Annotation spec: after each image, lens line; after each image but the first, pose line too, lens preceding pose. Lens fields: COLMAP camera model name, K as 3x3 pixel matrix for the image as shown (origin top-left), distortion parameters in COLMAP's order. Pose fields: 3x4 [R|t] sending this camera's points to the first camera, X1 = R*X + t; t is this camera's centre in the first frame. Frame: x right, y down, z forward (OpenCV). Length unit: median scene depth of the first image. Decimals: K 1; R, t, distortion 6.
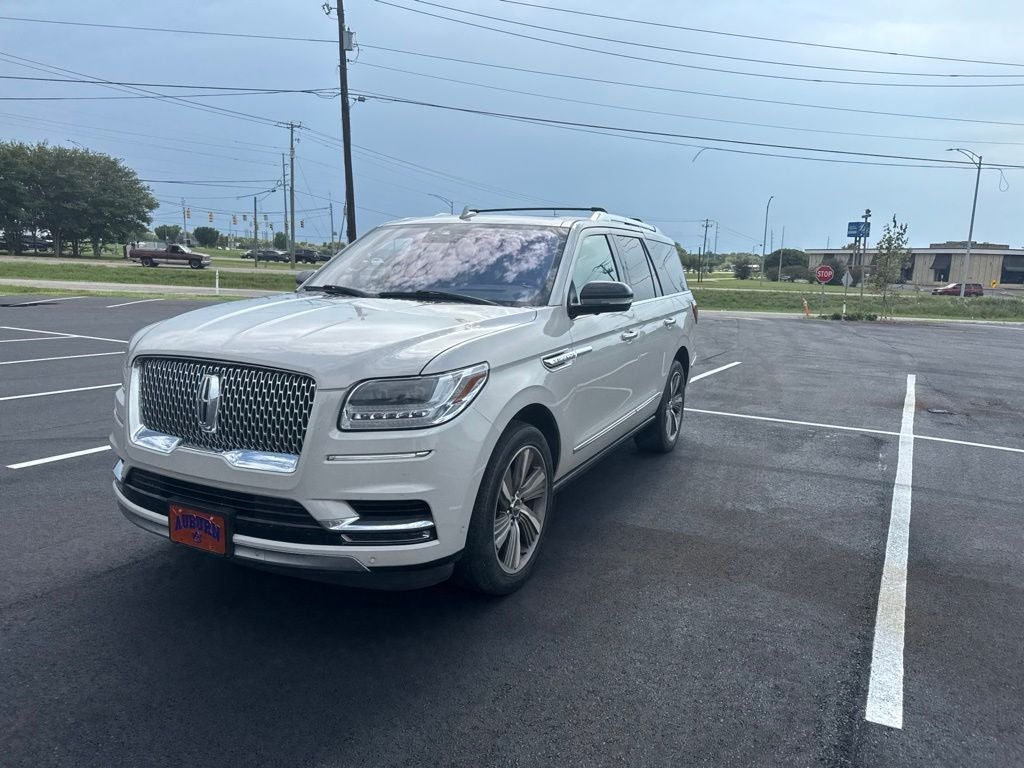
lens RADIAL K [[733.4, 0, 506.3], [0, 733.4, 391.2], [0, 0, 1]] dist [0.049936, -0.069986]
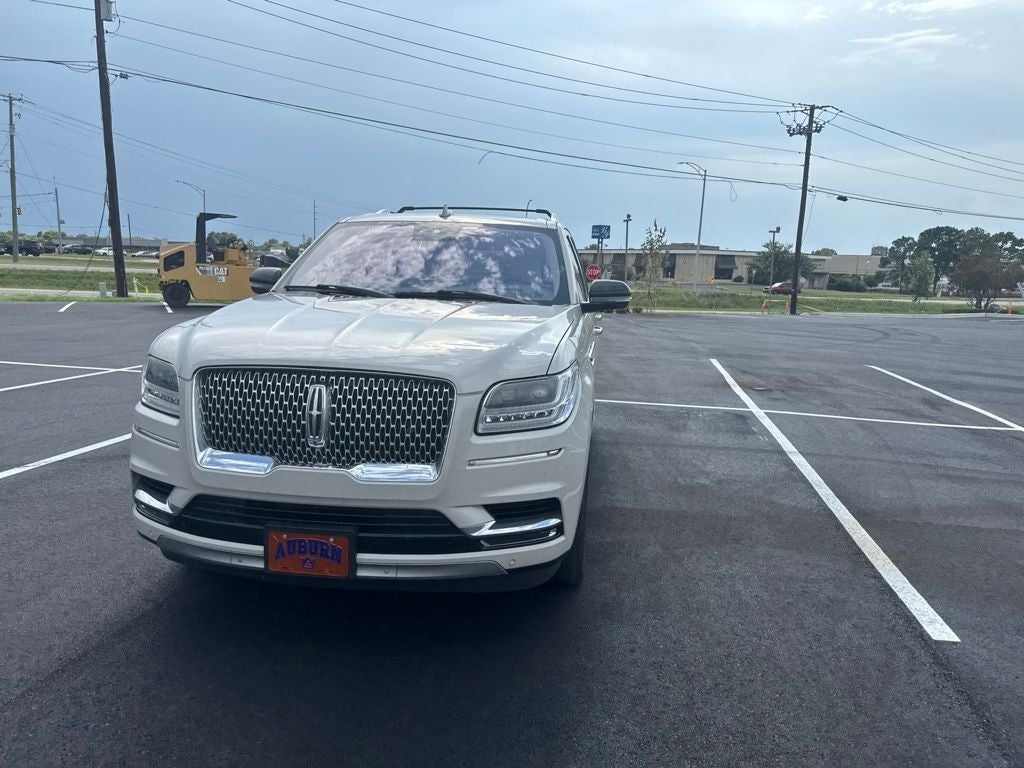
lens RADIAL K [[730.2, 0, 512.0], [0, 730.2, 384.0], [0, 0, 1]] dist [0.041872, -0.069458]
pose [[0.946081, -0.046514, 0.320572, -0.465007], [0.047413, 0.998863, 0.005004, -0.016073], [-0.320440, 0.010465, 0.947211, 0.055205]]
